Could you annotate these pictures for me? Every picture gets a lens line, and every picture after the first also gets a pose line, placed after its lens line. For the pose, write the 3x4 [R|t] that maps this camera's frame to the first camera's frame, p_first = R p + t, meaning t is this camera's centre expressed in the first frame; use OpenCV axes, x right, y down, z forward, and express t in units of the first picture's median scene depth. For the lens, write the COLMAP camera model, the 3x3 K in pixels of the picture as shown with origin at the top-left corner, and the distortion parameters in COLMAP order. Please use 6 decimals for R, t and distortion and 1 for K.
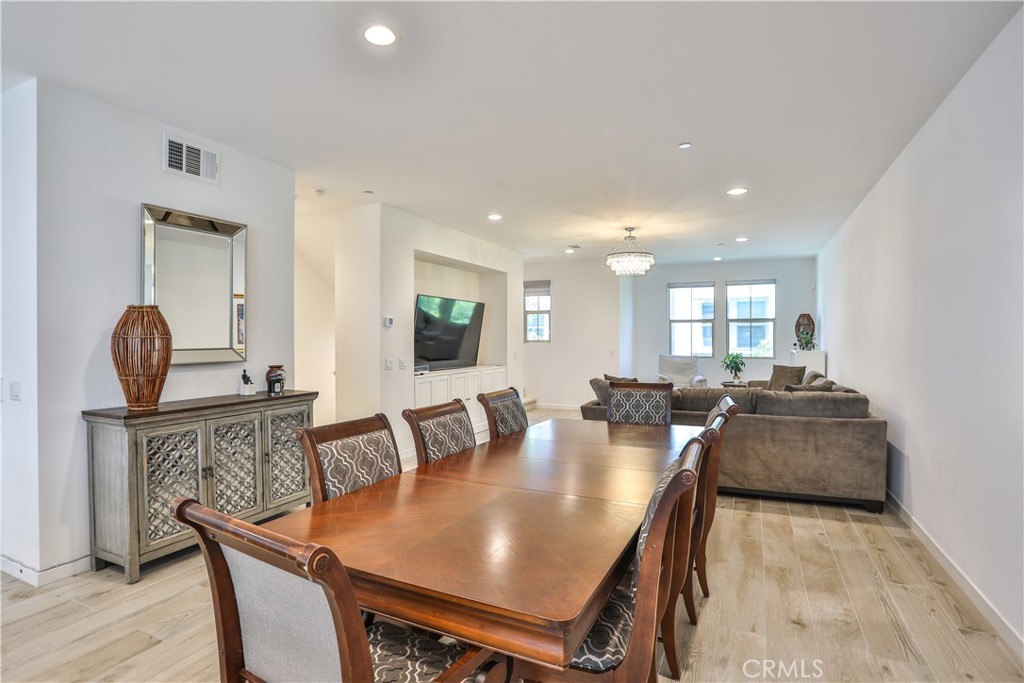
lens RADIAL K [[516.9, 0, 512.0], [0, 516.9, 341.5], [0, 0, 1]] dist [-0.045876, 0.000661]
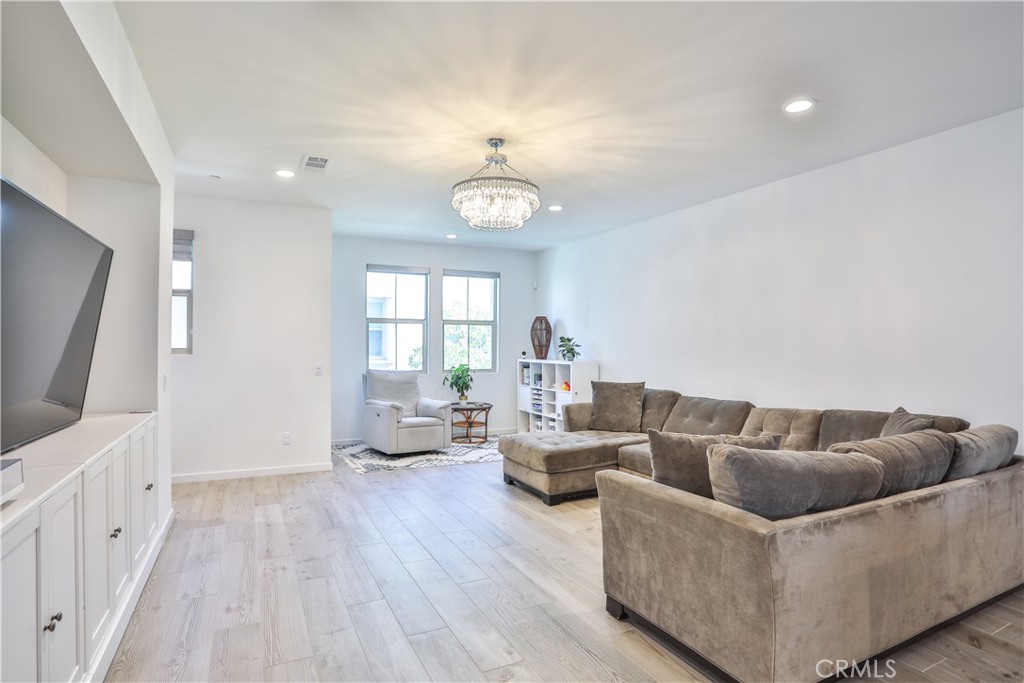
lens RADIAL K [[537.0, 0, 512.0], [0, 537.0, 341.5], [0, 0, 1]] dist [-0.051895, 0.000196]
pose [[0.636238, 0.008638, 0.771444, -0.128417], [-0.000199, 0.999939, -0.011032, -0.003581], [-0.771493, 0.006865, 0.636201, 0.439759]]
